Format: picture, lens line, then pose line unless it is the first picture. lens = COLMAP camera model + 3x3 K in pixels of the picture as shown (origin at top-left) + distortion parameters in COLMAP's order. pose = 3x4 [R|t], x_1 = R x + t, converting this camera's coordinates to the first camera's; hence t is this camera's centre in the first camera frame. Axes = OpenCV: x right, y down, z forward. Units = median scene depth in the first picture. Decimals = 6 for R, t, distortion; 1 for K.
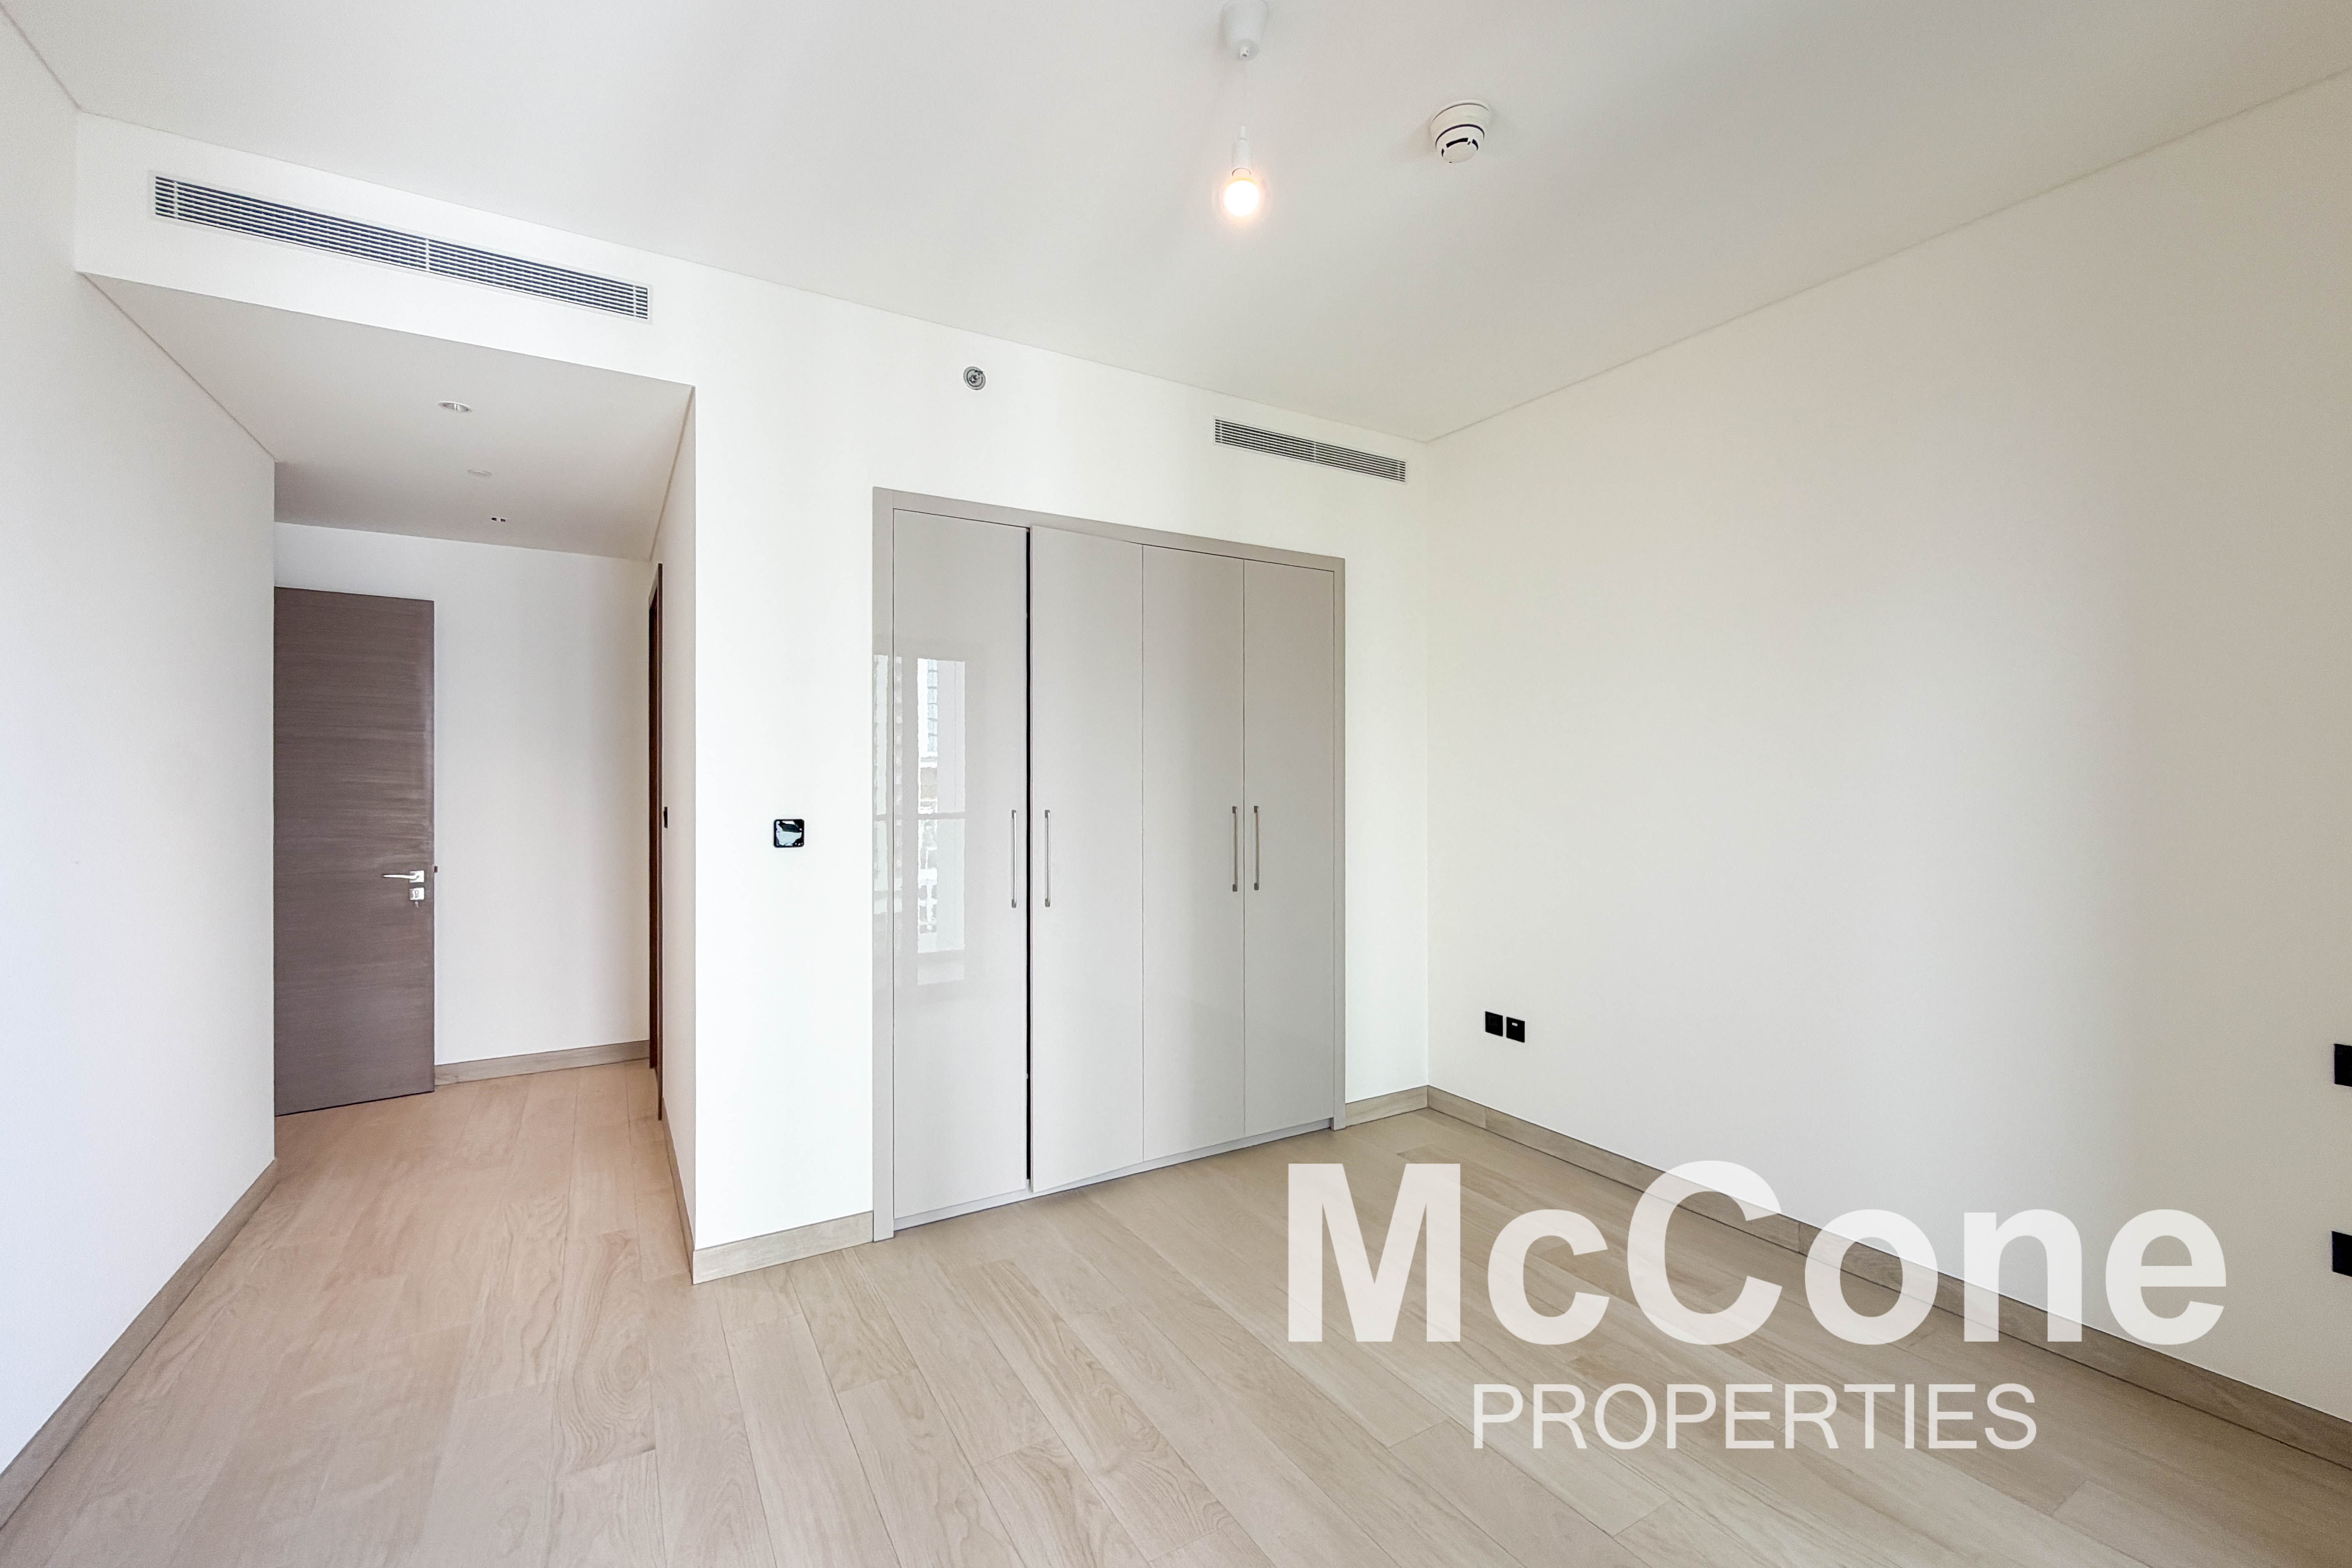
lens RADIAL K [[991.7, 0, 1169.9], [0, 991.7, 782.1], [0, 0, 1]] dist [0.000169, 0.000025]
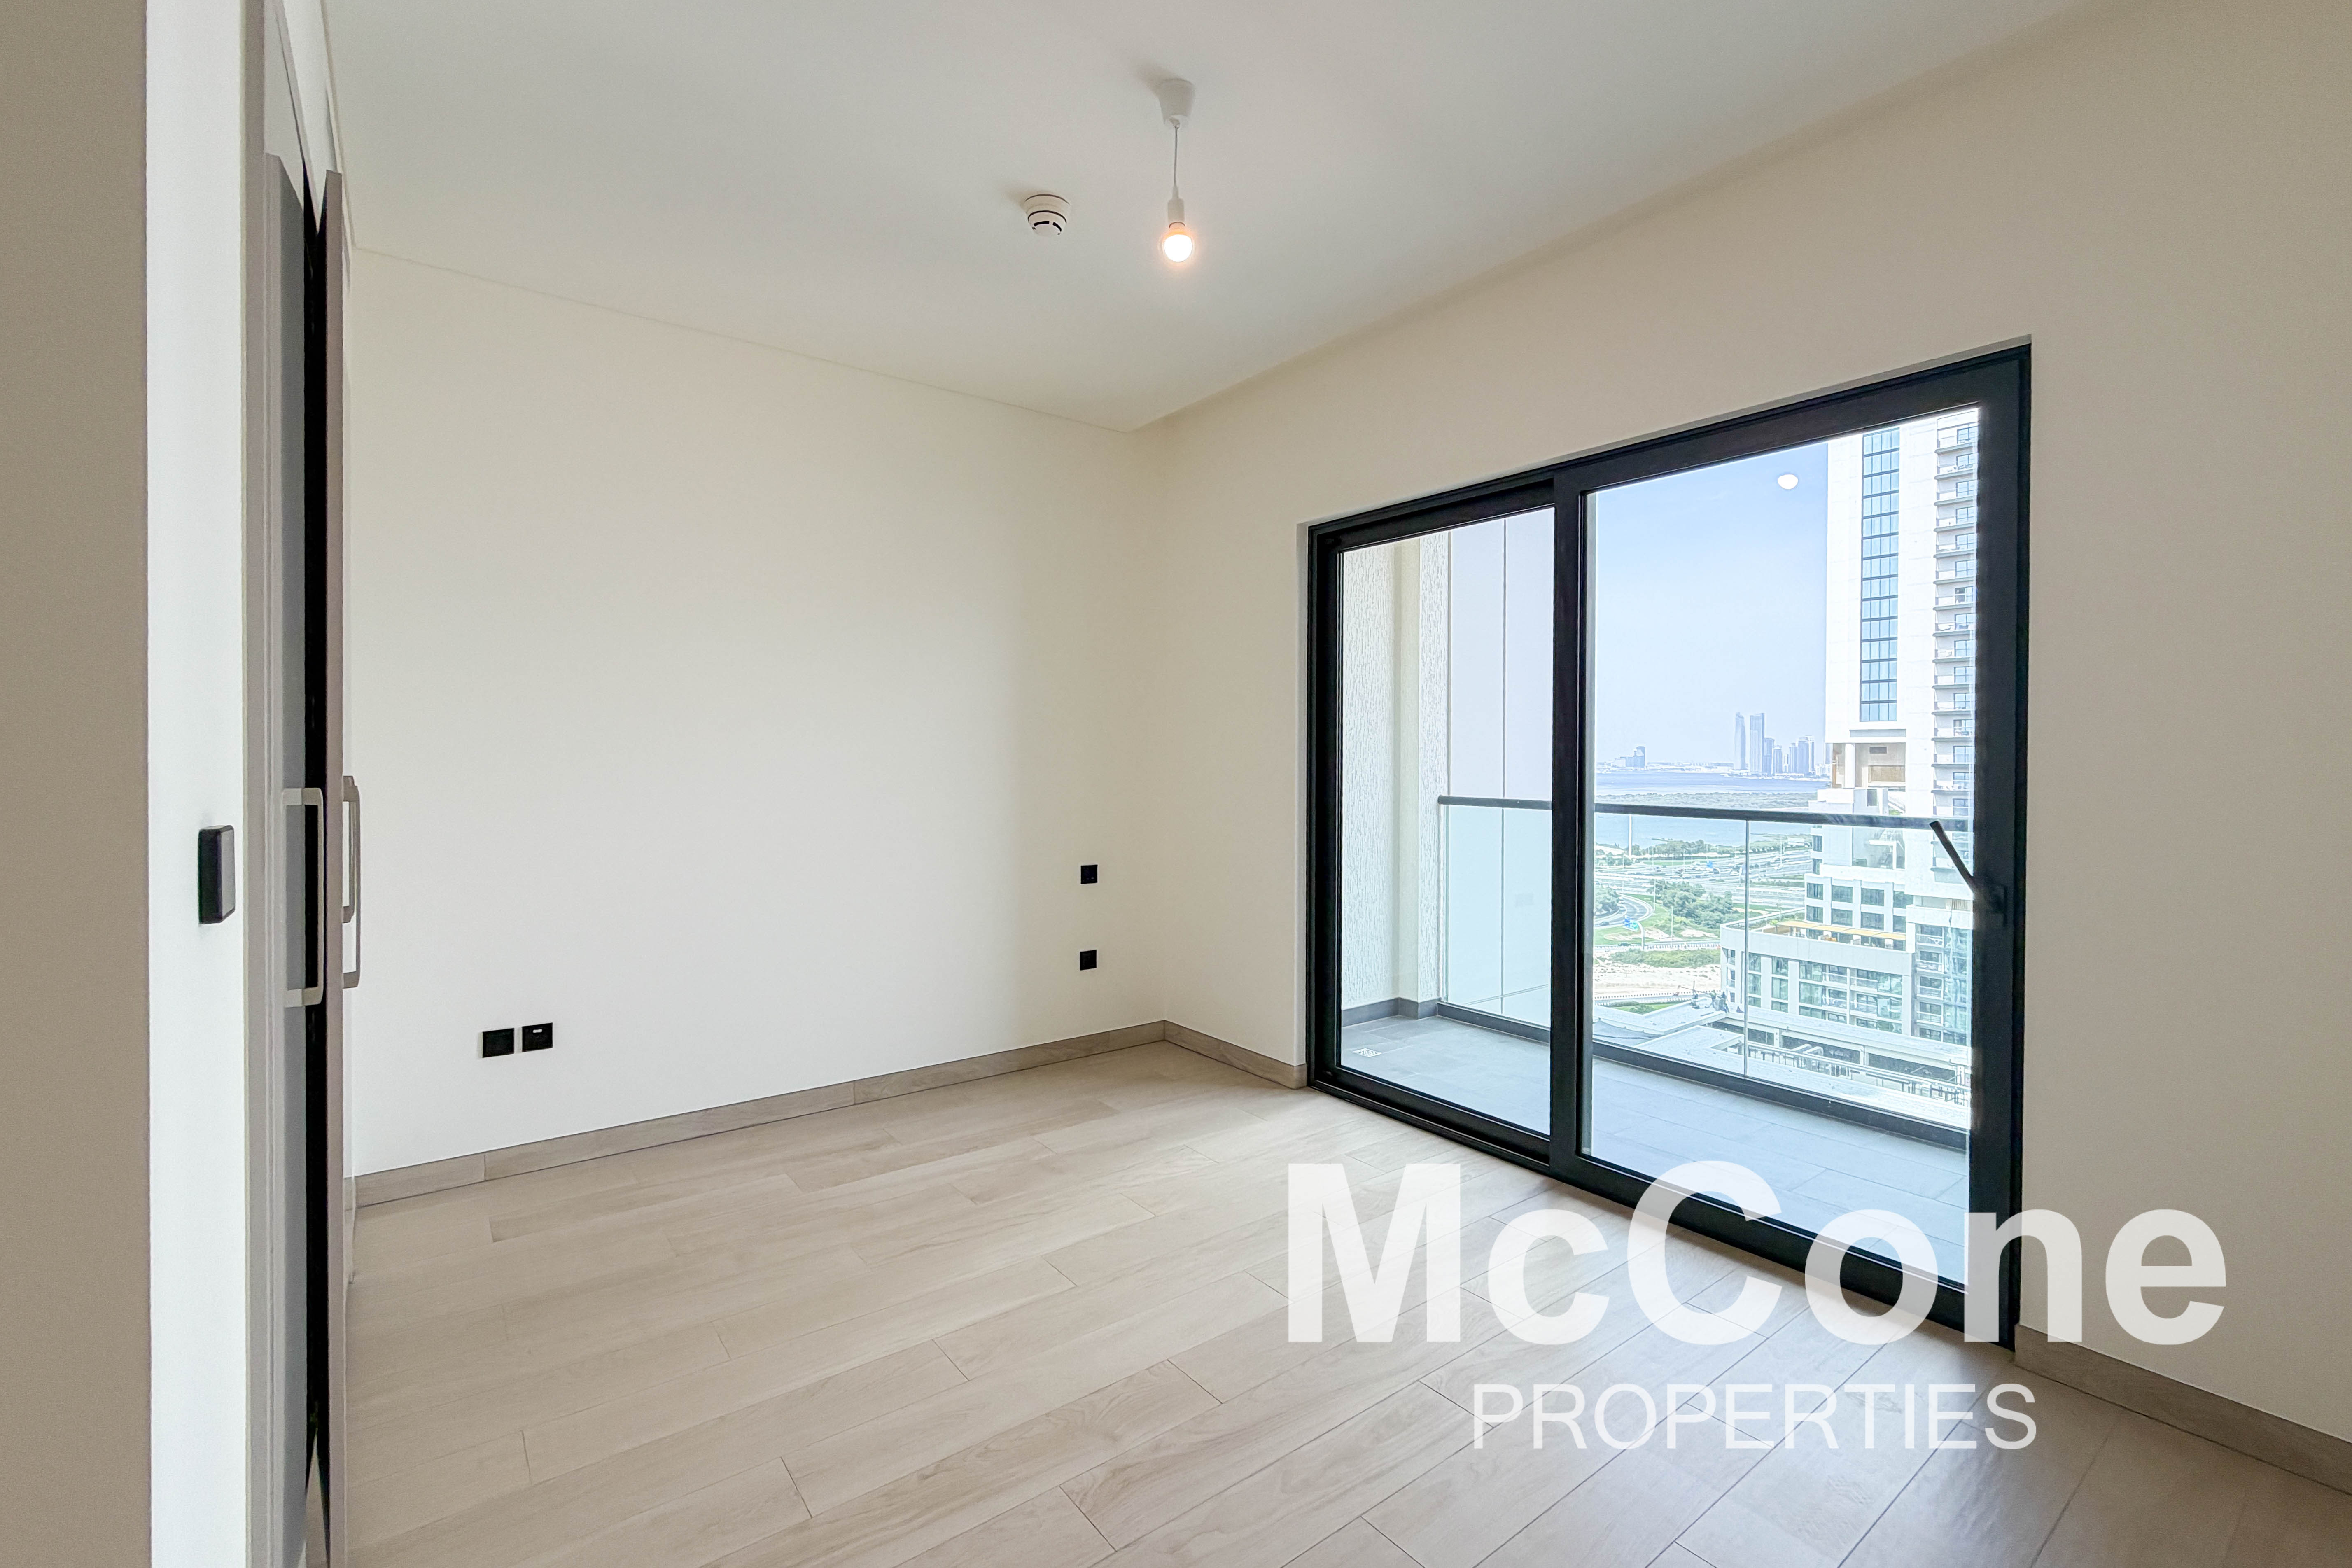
lens RADIAL K [[991.7, 0, 1169.9], [0, 991.7, 782.1], [0, 0, 1]] dist [0.000169, 0.000025]
pose [[-0.118549, -0.024751, 0.992640, -0.953740], [-0.005985, 0.999689, 0.024212, 0.013998], [-0.992930, -0.003071, -0.118660, 0.981914]]
